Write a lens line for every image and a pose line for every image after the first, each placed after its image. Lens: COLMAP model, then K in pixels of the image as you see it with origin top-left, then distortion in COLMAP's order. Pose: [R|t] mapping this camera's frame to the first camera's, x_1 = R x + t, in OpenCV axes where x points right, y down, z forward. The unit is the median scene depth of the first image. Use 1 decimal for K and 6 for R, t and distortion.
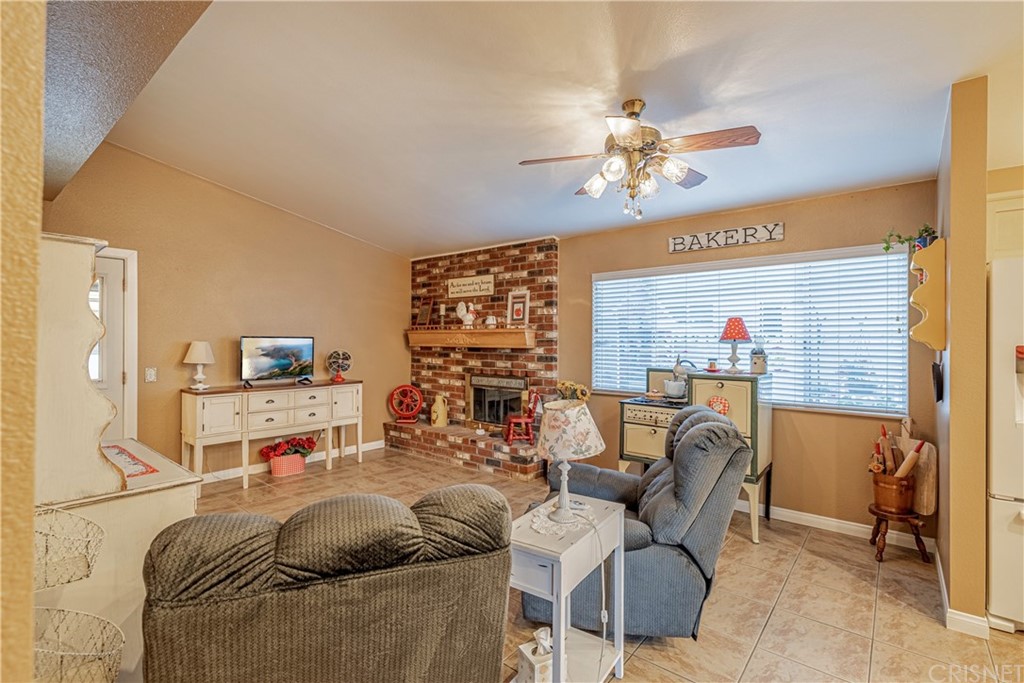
lens RADIAL K [[463.1, 0, 507.5], [0, 463.1, 341.0], [0, 0, 1]] dist [-0.000246, 0.000050]
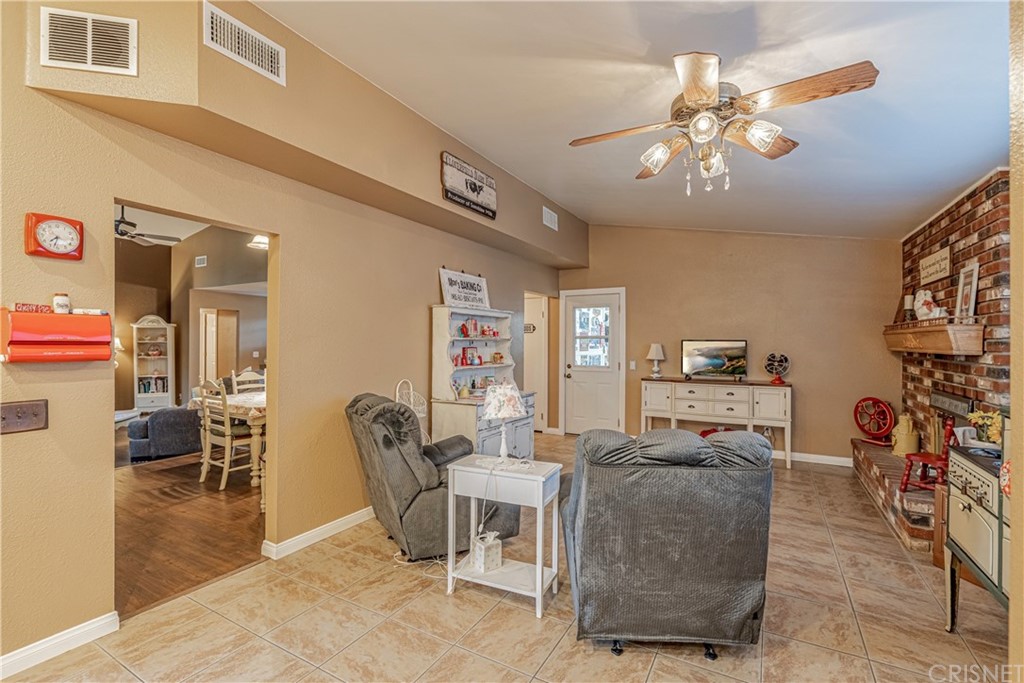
lens RADIAL K [[450.7, 0, 514.5], [0, 450.7, 341.7], [0, 0, 1]] dist [-0.006158, 0.000018]
pose [[0.189074, -0.005025, -0.981950, 0.532983], [-0.002094, 0.999983, -0.005521, 0.002320], [0.981961, 0.003100, 0.189060, 0.270268]]
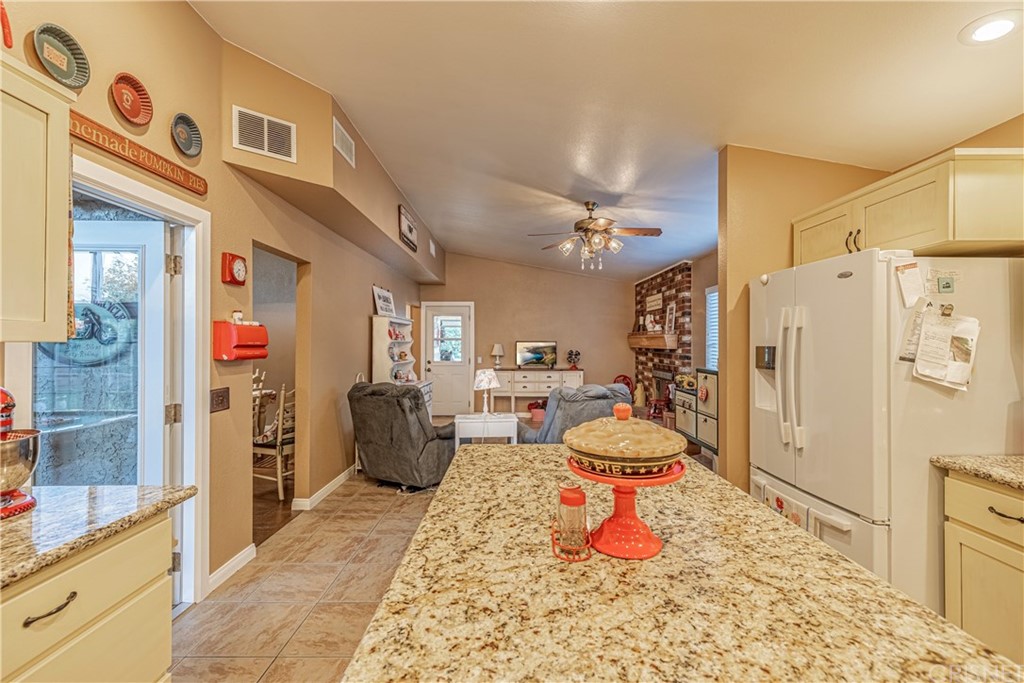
lens RADIAL K [[433.0, 0, 512.0], [0, 433.0, 341.5], [0, 0, 1]] dist [0.000117, -0.000116]
pose [[0.642609, -0.006216, -0.766169, 0.686244], [0.002818, 0.999979, -0.005750, 0.000382], [0.766189, 0.001535, 0.642613, -0.122200]]
